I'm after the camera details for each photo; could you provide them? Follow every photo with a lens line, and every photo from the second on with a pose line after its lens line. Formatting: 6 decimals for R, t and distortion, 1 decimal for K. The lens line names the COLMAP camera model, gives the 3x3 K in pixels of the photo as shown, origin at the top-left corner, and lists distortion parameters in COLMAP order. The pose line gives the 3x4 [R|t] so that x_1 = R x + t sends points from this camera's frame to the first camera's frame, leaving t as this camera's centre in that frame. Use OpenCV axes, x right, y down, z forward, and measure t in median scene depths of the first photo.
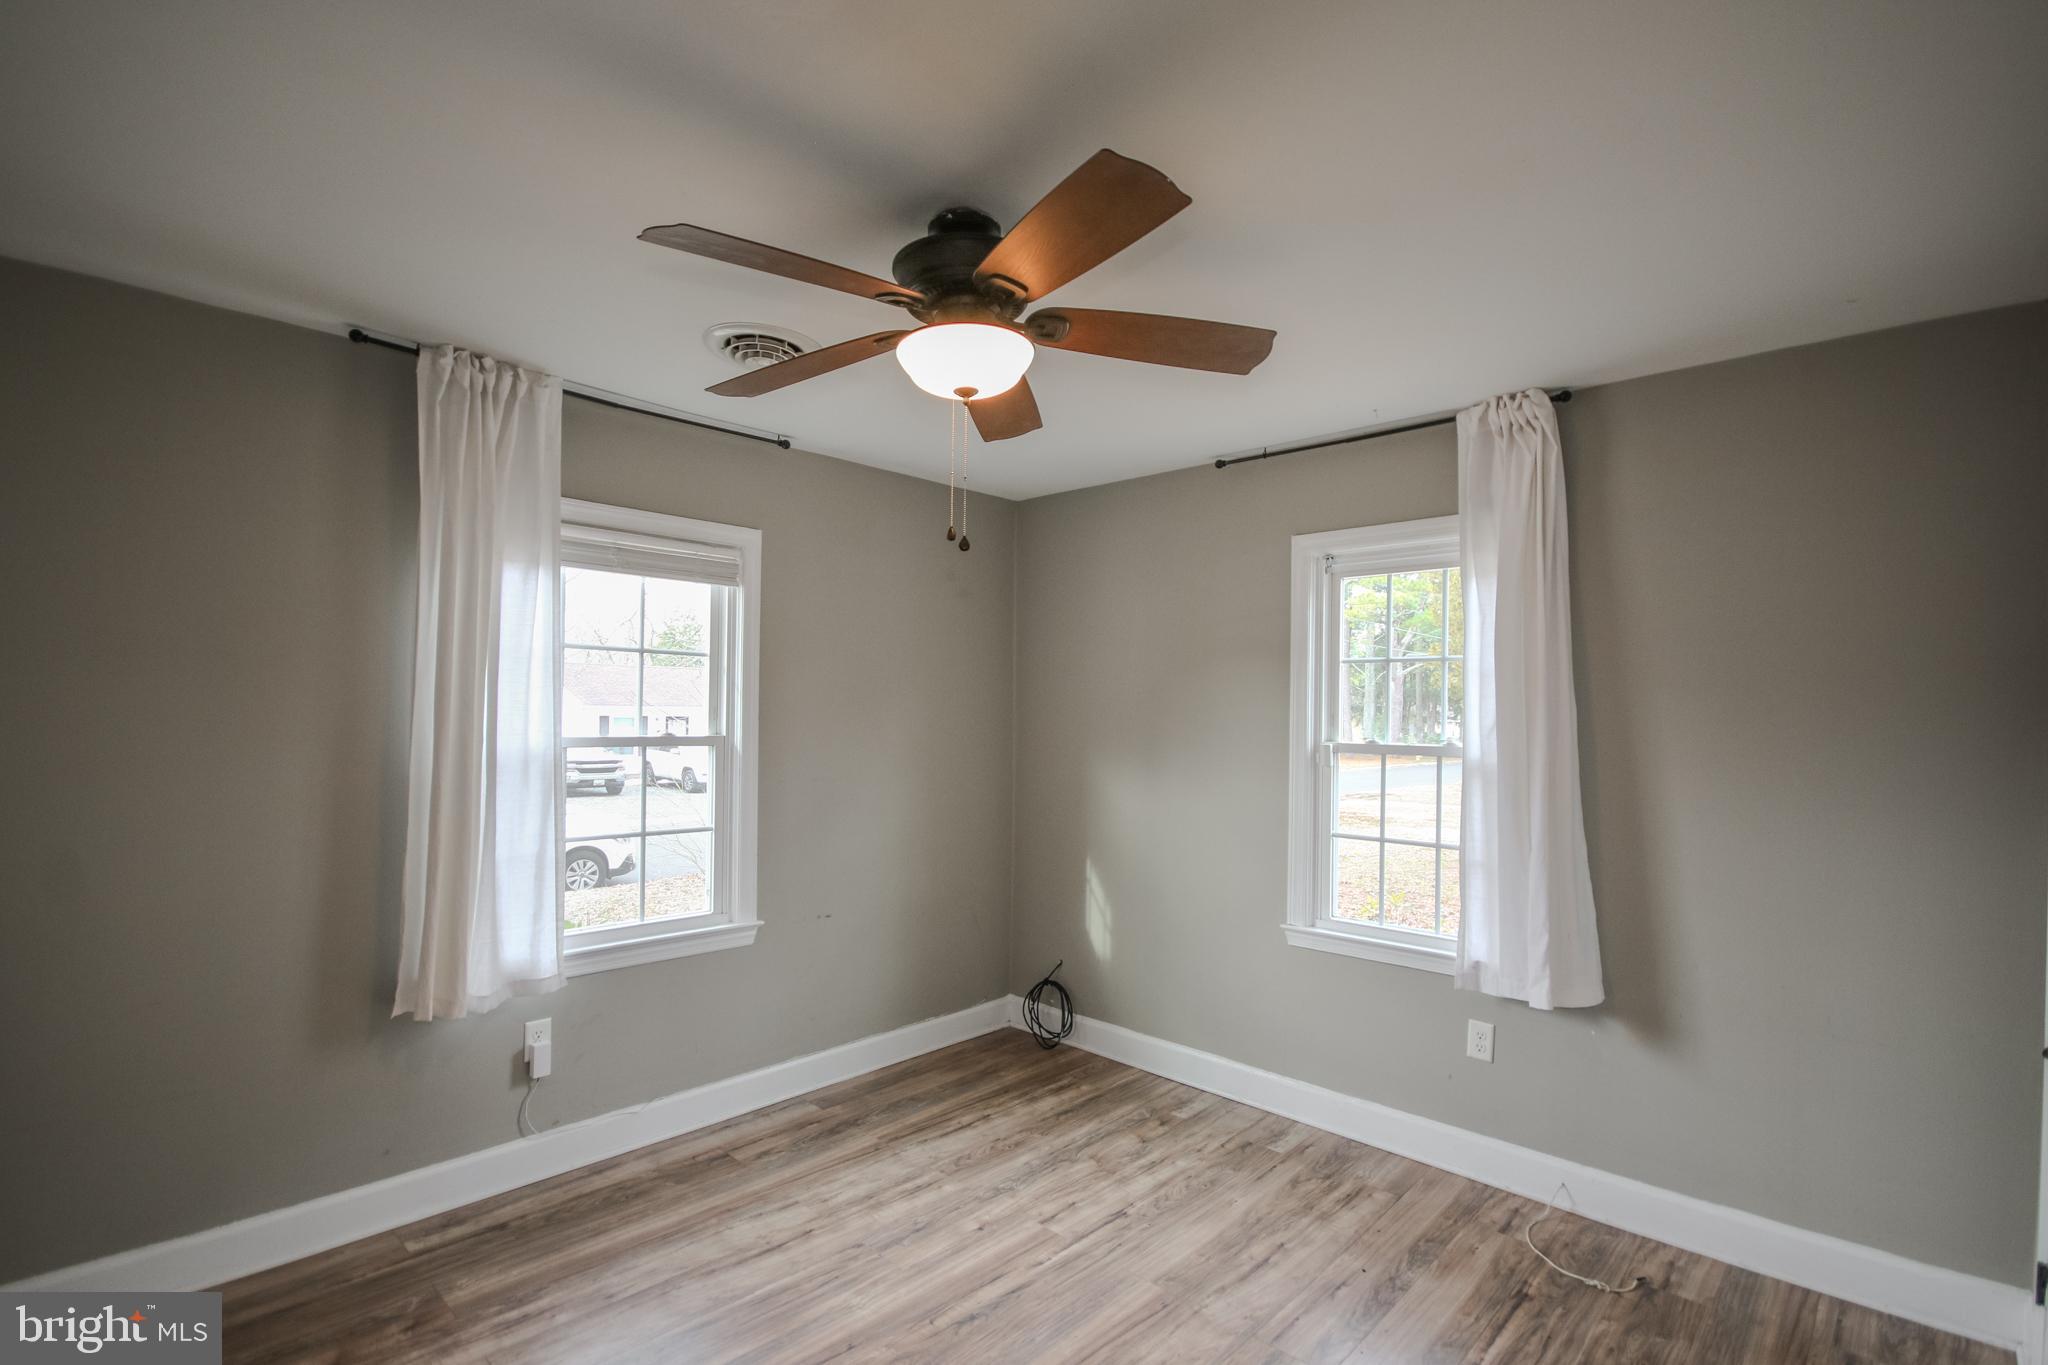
lens RADIAL K [[956.7, 0, 1034.2], [0, 956.7, 707.9], [0, 0, 1]] dist [0.004041, -0.011435]
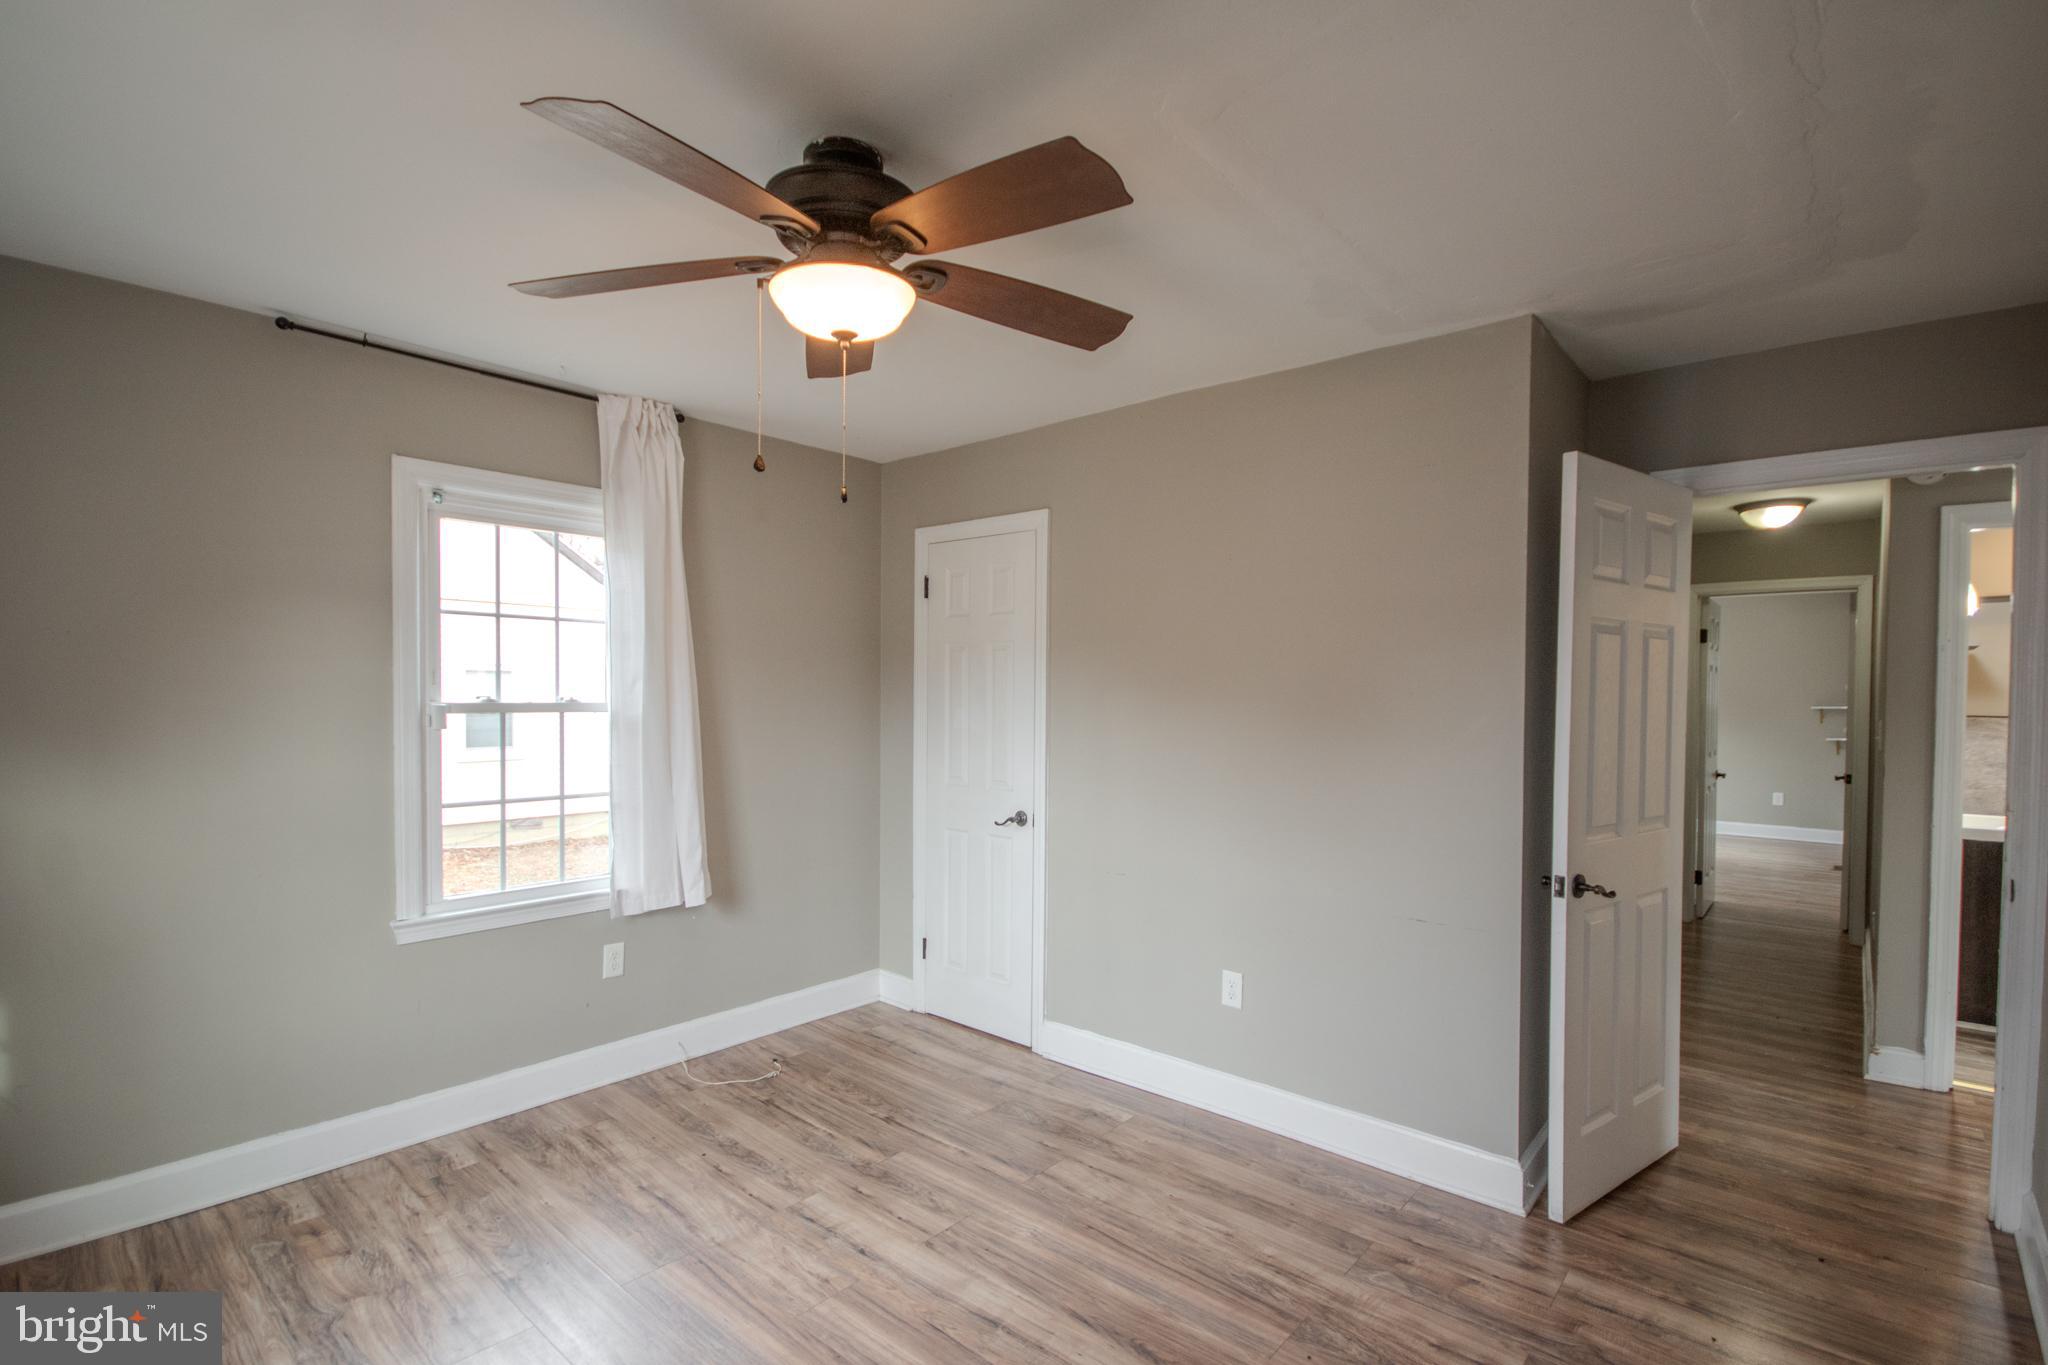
lens RADIAL K [[956.7, 0, 1034.2], [0, 956.7, 707.9], [0, 0, 1]] dist [0.004041, -0.011435]
pose [[-0.054740, -0.029036, 0.998078, -0.686158], [-0.011961, 0.999524, 0.028422, 0.010787], [-0.998429, -0.010383, -0.055062, 0.568252]]
